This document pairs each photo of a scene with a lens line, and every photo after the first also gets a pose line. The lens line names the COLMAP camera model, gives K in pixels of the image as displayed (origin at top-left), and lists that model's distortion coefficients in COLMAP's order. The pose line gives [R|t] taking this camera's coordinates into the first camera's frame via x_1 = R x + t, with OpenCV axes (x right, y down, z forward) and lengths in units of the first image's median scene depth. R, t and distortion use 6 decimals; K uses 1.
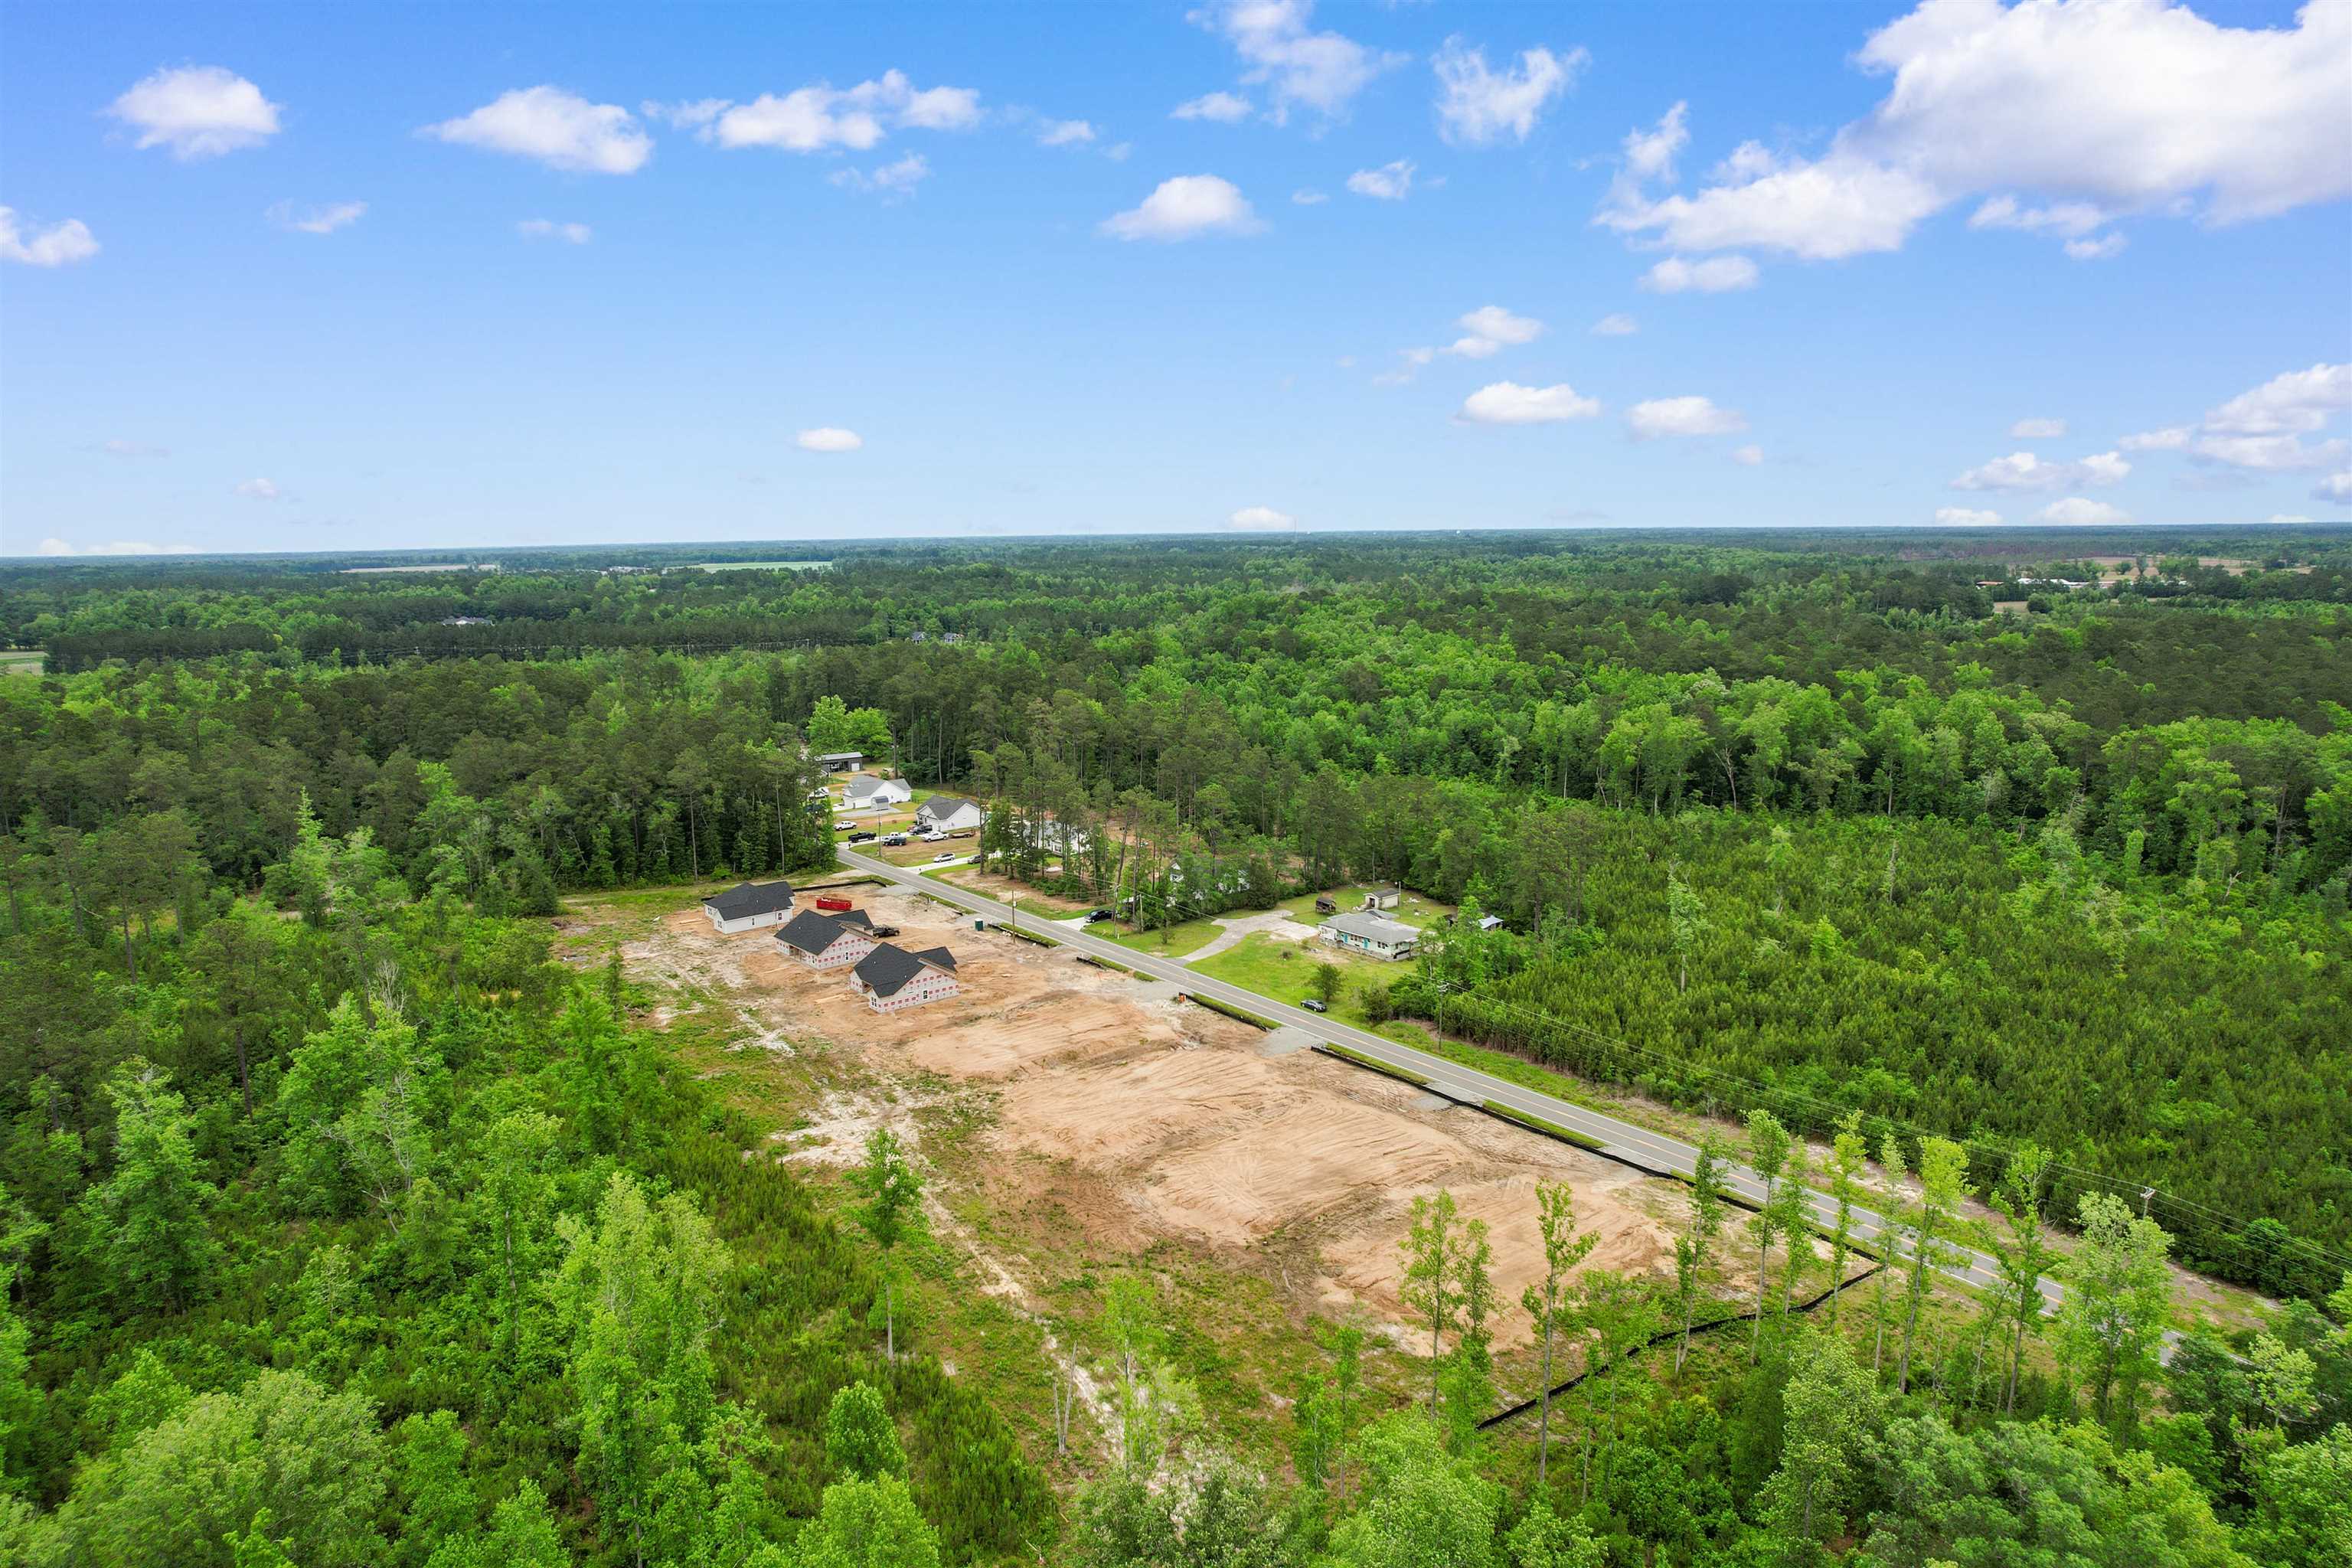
lens RADIAL K [[1489.1, 0, 1166.1], [0, 1489.1, 819.3], [0, 0, 1]] dist [-0.057064, 0.030375]
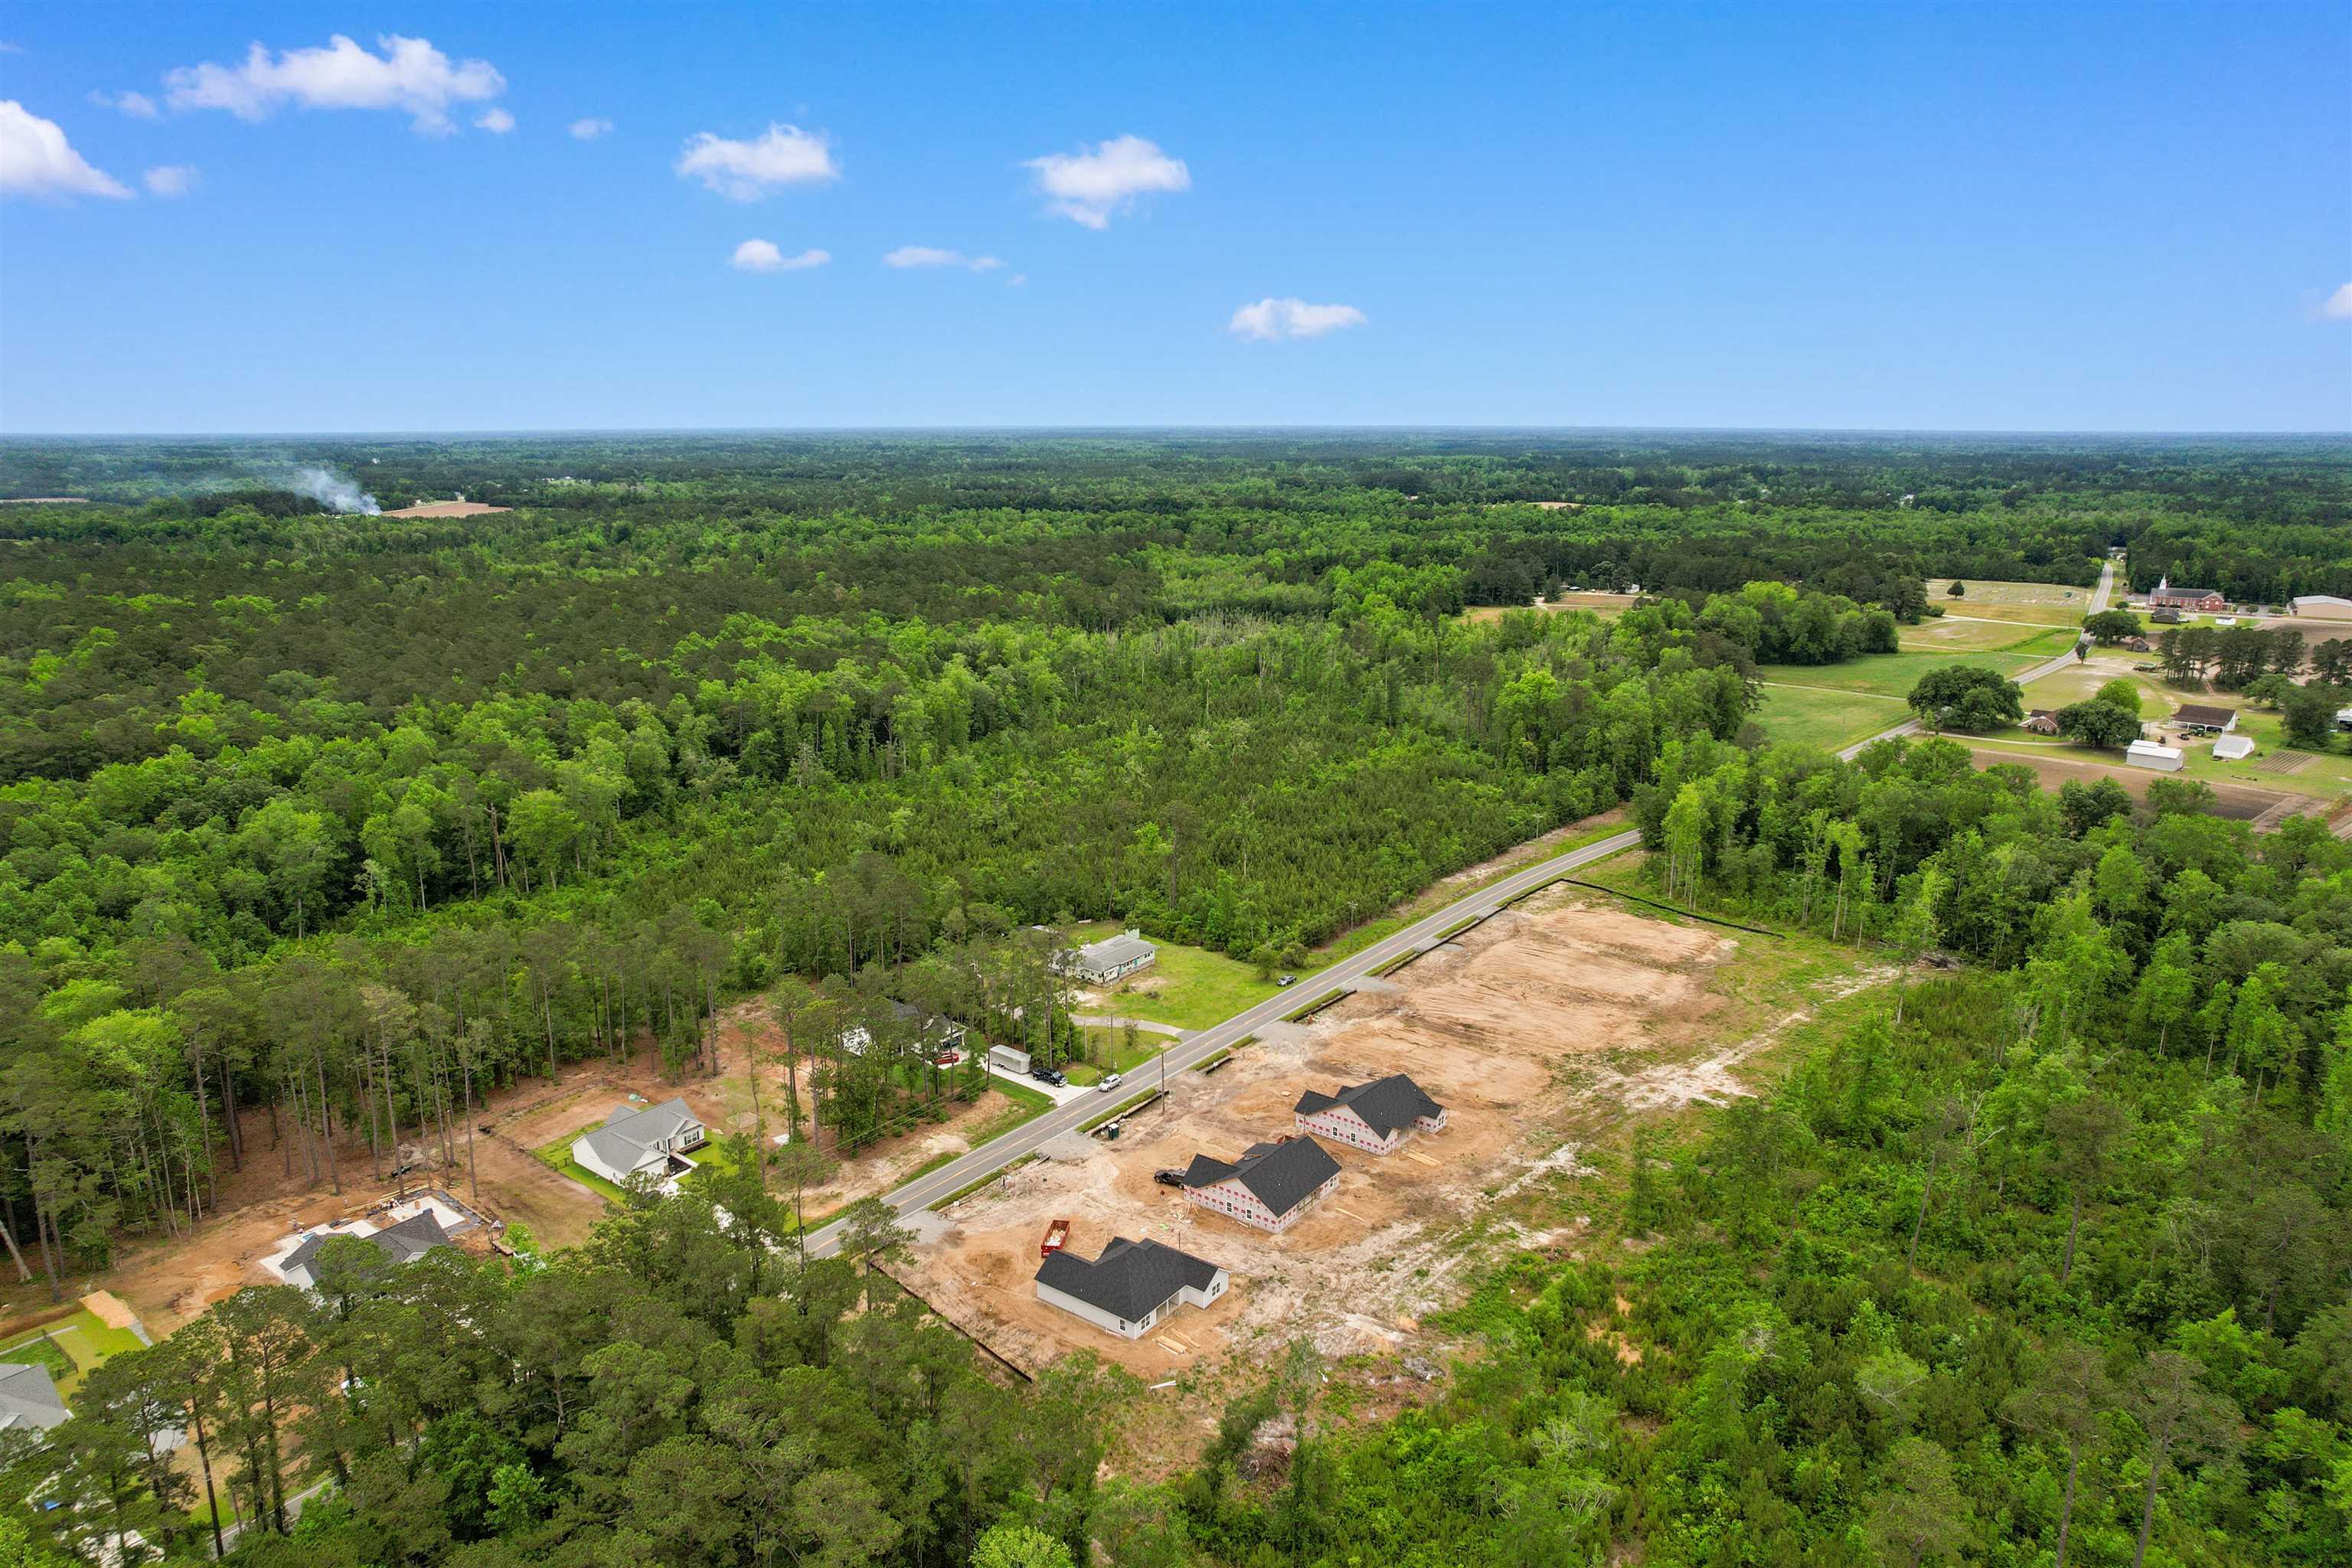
lens RADIAL K [[1504.4, 0, 1176.0], [0, 1504.4, 784.0], [0, 0, 1]] dist [-0.052140, 0.033467]
pose [[-0.228600, -0.216182, 0.949214, -1.109887], [0.191703, 0.945945, 0.261605, -0.403928], [-0.954459, 0.241770, -0.174801, 1.356397]]
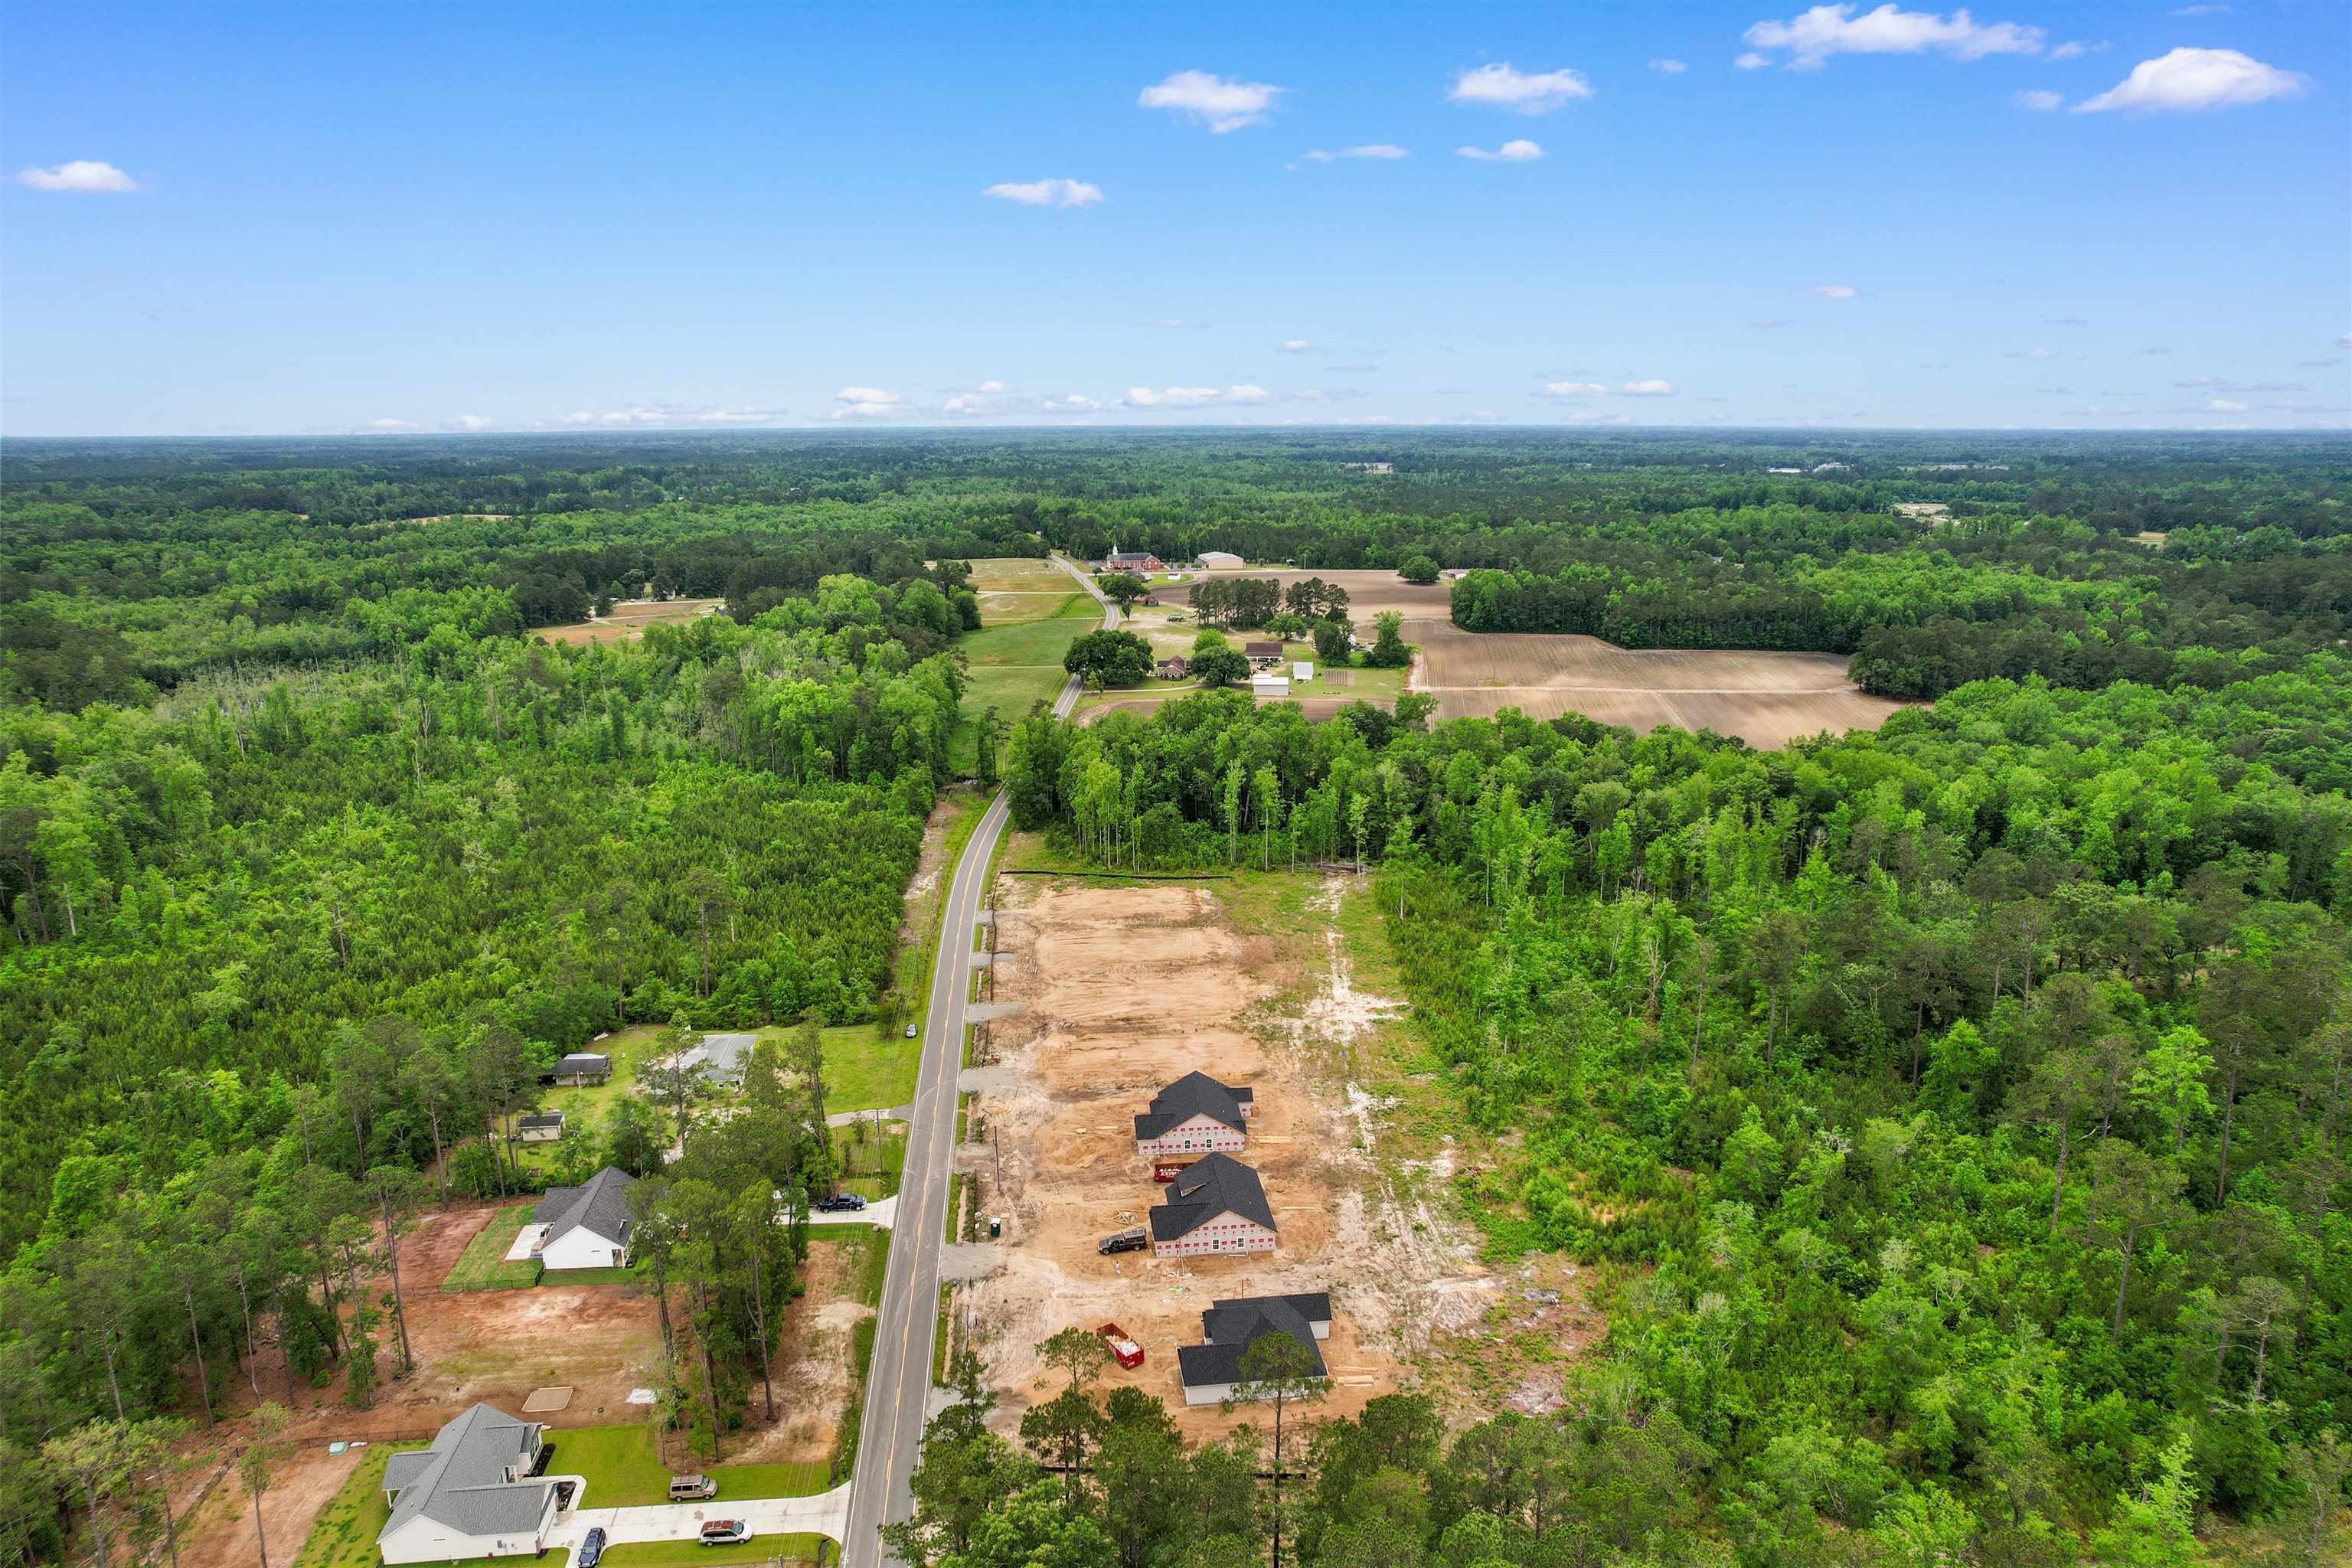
lens RADIAL K [[1504.4, 0, 1176.0], [0, 1504.4, 784.0], [0, 0, 1]] dist [-0.052140, 0.033467]
pose [[-0.832820, -0.112796, 0.541930, -0.718882], [0.124089, 0.916060, 0.381362, -0.494198], [-0.539456, 0.384853, -0.748916, 1.795778]]
